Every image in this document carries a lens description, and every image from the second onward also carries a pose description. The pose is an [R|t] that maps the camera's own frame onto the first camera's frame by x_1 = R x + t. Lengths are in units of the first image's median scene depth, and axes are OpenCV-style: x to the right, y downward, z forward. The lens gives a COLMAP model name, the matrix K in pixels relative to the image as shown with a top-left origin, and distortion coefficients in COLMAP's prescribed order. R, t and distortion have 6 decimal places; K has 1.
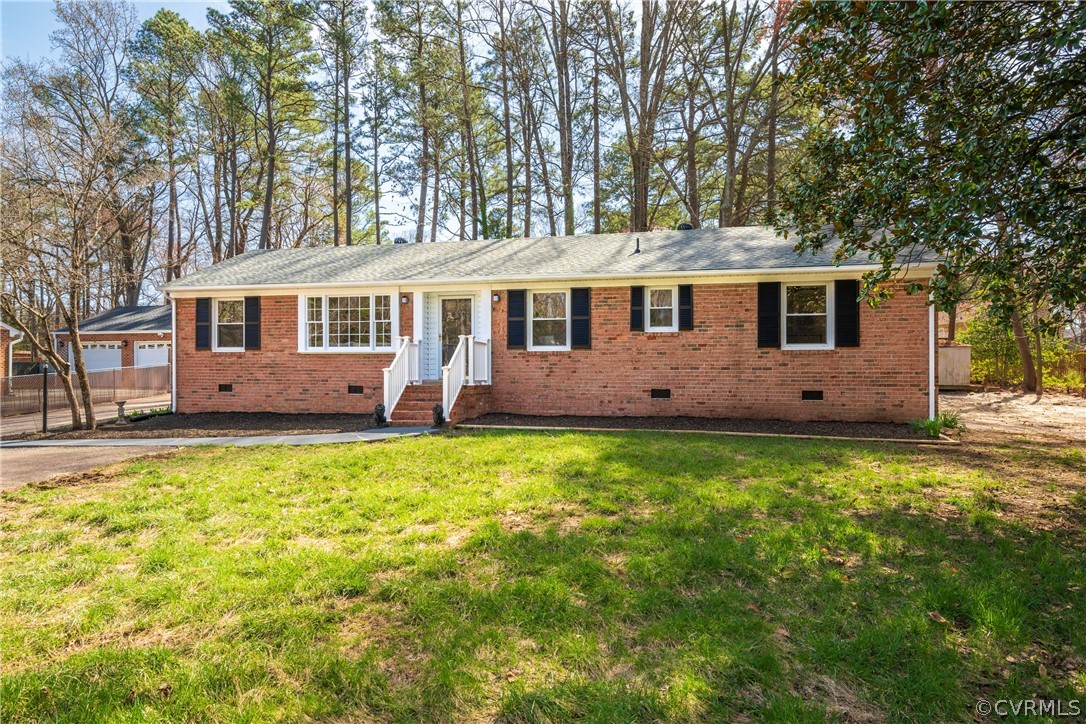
lens RADIAL K [[621.2, 0, 522.6], [0, 621.2, 394.5], [0, 0, 1]] dist [0.000606, -0.001078]
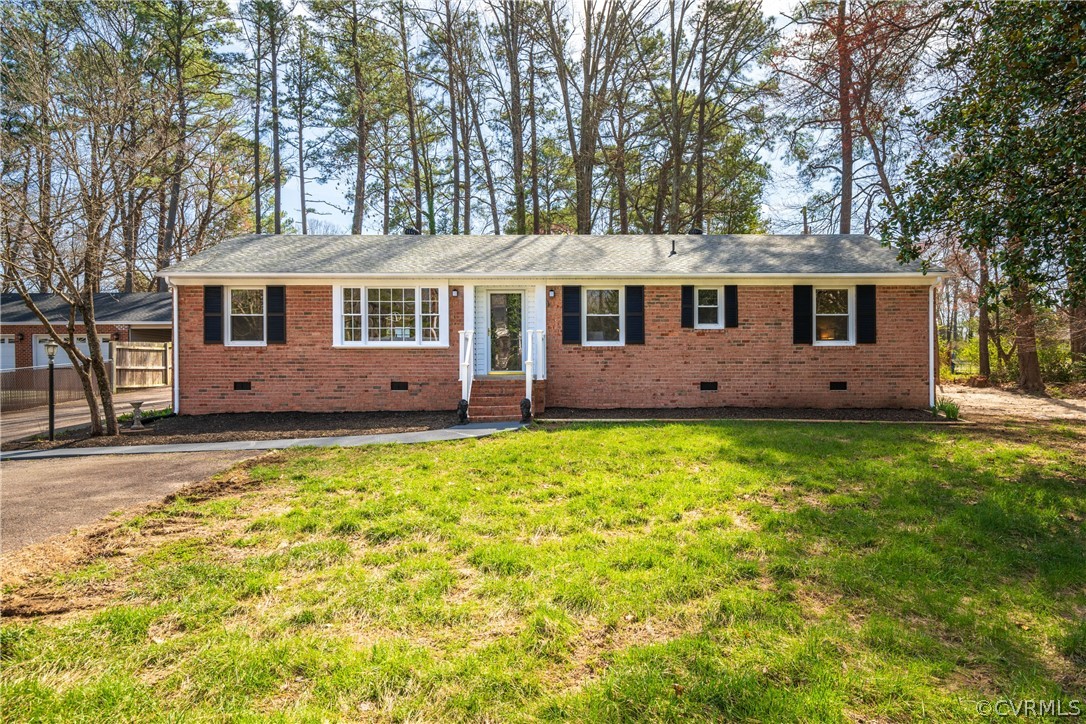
lens RADIAL K [[616.3, 0, 551.1], [0, 616.3, 391.4], [0, 0, 1]] dist [-0.003345, -0.001624]
pose [[0.972334, -0.013343, 0.233215, -0.269231], [0.013333, 0.999910, 0.001618, 0.002327], [-0.233216, 0.001536, 0.972424, 0.024455]]
